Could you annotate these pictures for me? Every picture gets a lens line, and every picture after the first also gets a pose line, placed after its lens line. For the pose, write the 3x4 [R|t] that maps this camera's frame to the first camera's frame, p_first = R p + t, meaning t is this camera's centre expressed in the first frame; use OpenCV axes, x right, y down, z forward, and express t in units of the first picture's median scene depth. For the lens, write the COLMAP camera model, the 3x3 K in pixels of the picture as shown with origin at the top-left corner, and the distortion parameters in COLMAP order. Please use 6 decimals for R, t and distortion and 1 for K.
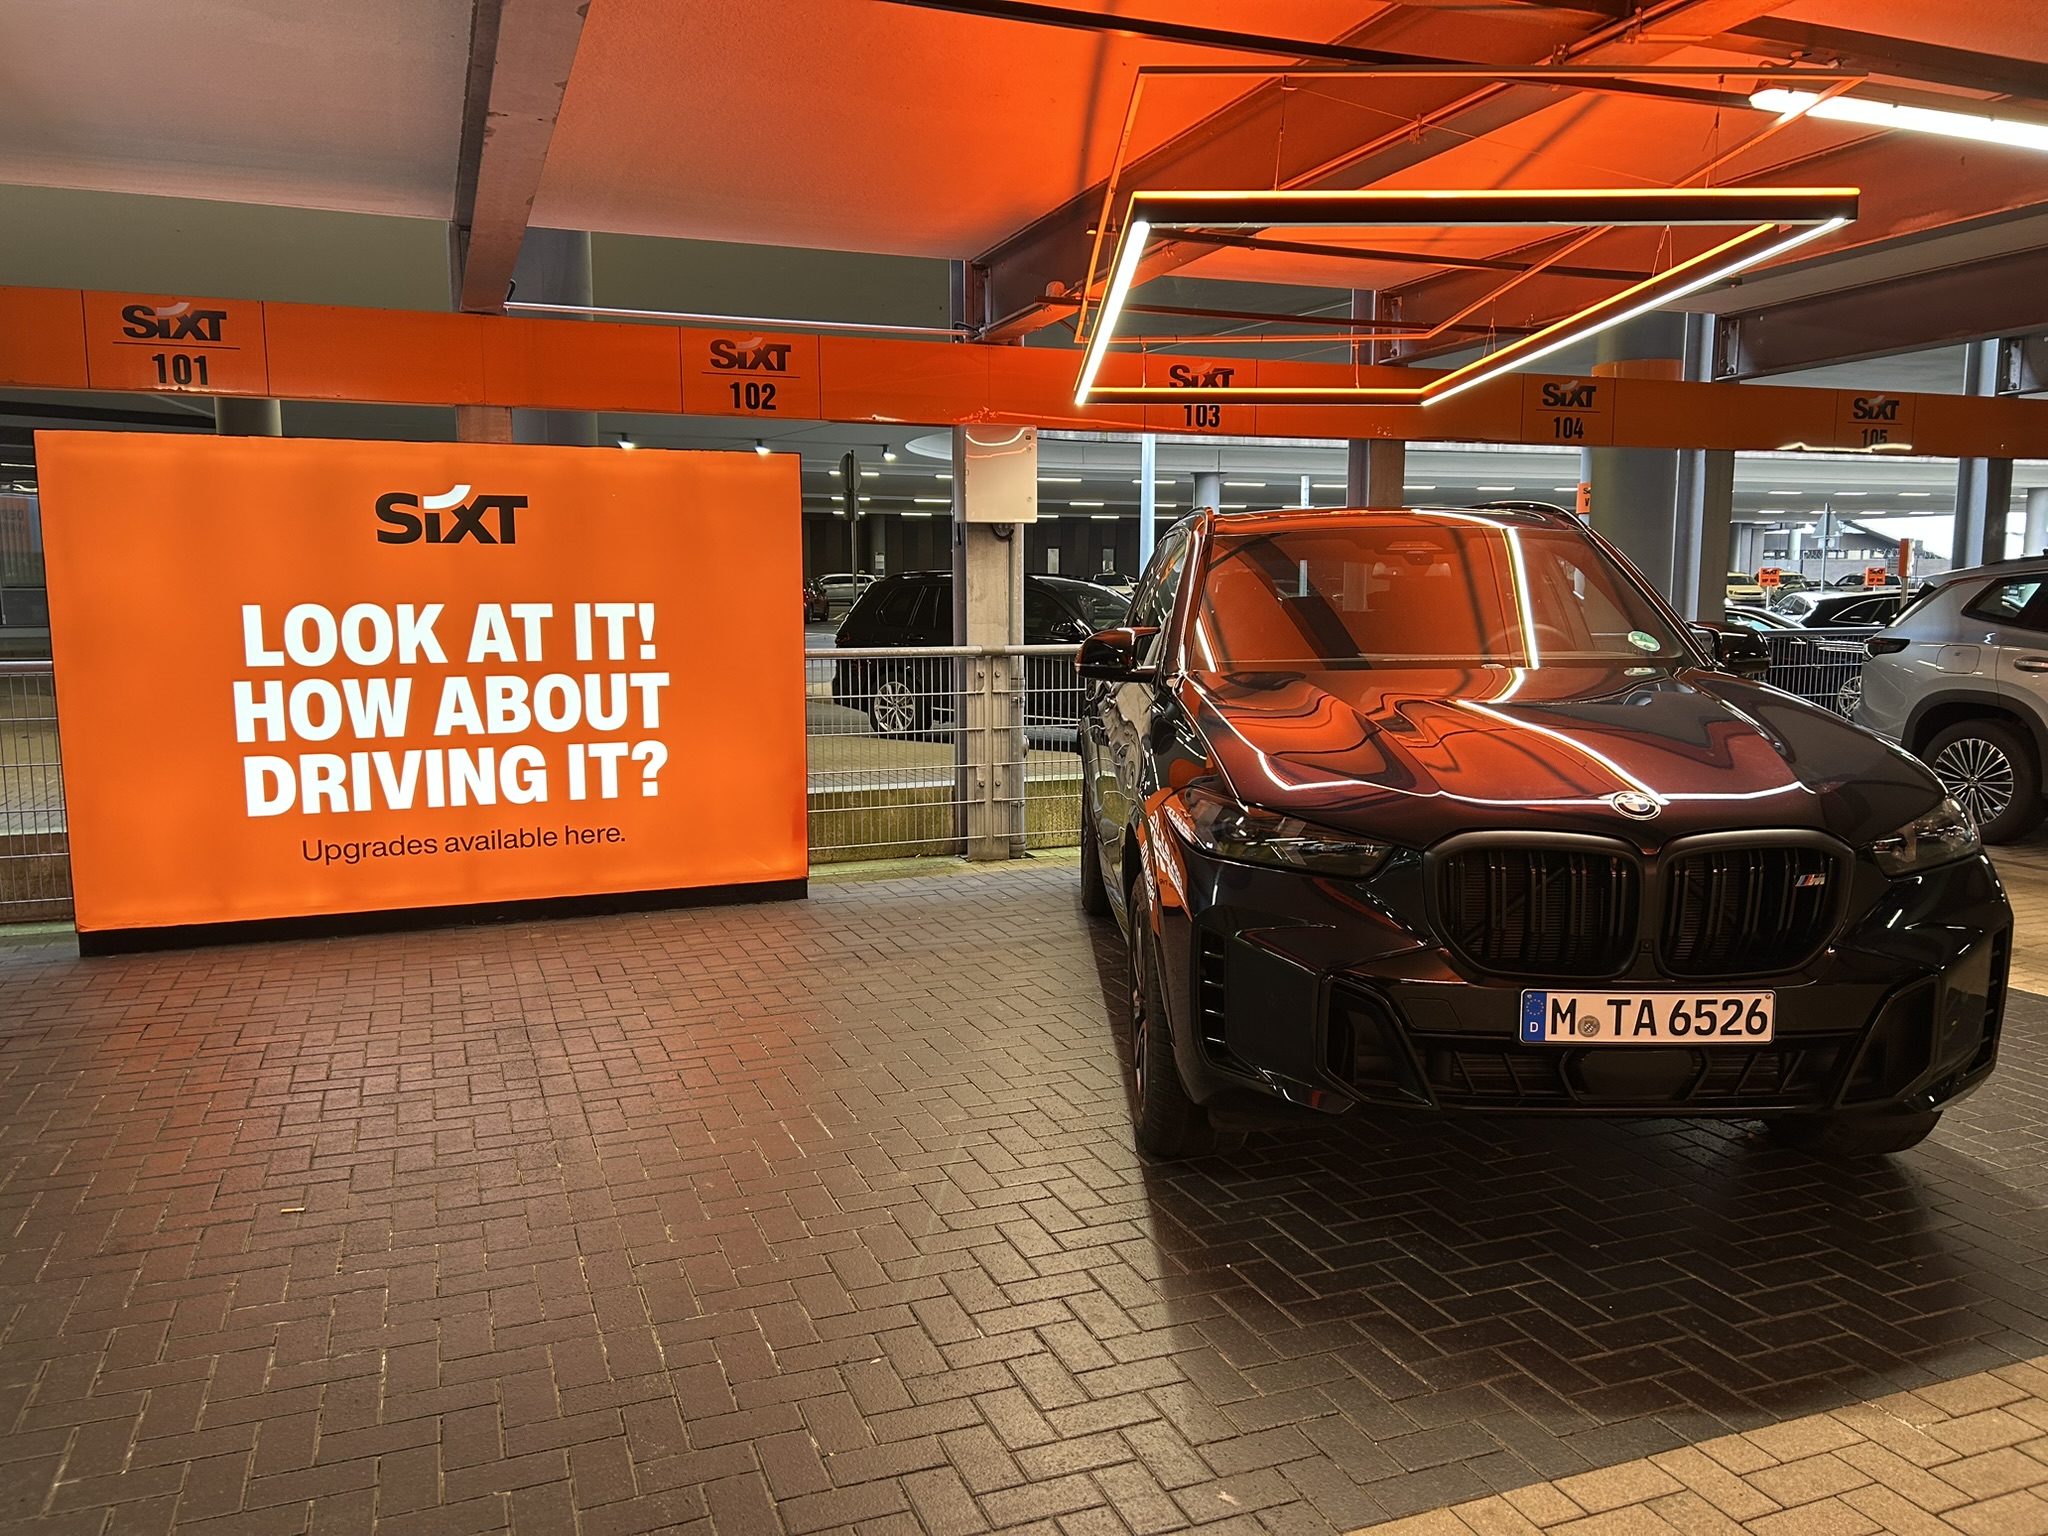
lens RADIAL K [[1548.8, 0, 1021.8], [0, 1548.8, 779.7], [0, 0, 1]] dist [0.047104, -0.042032]
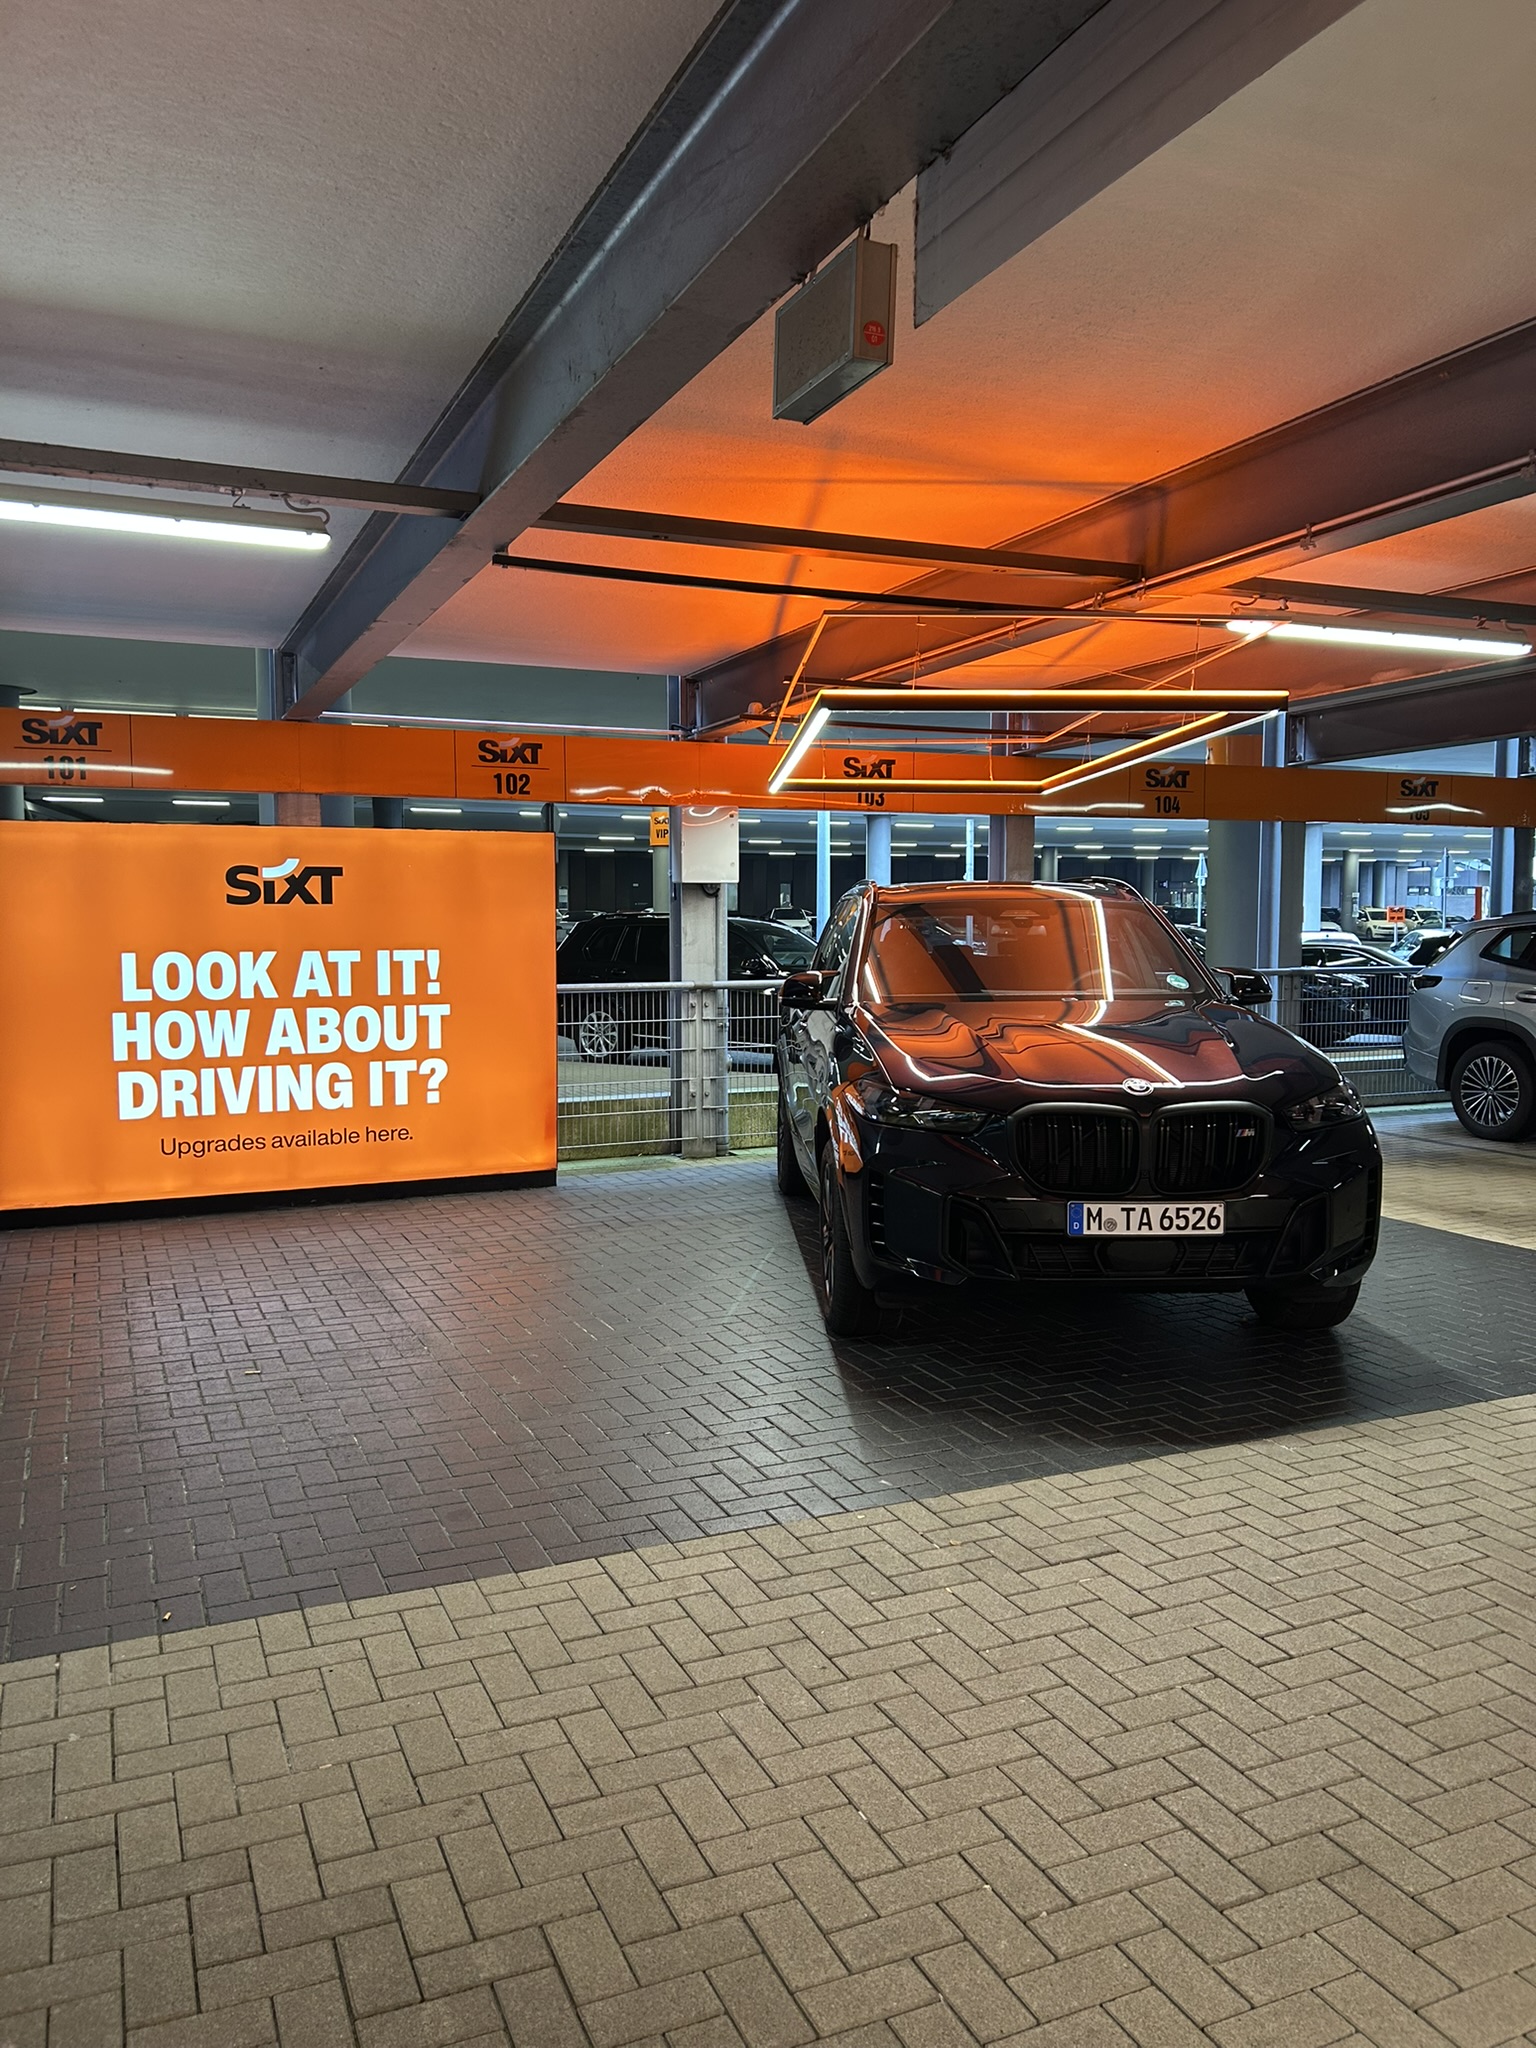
lens RADIAL K [[1548.8, 0, 763.4], [0, 1548.8, 1016.0], [0, 0, 1]] dist [0.047104, -0.042032]
pose [[0.999107, -0.002441, 0.042177, -0.028598], [0.005003, 0.998141, -0.060738, 0.019650], [-0.041950, 0.060895, 0.997262, -0.290264]]
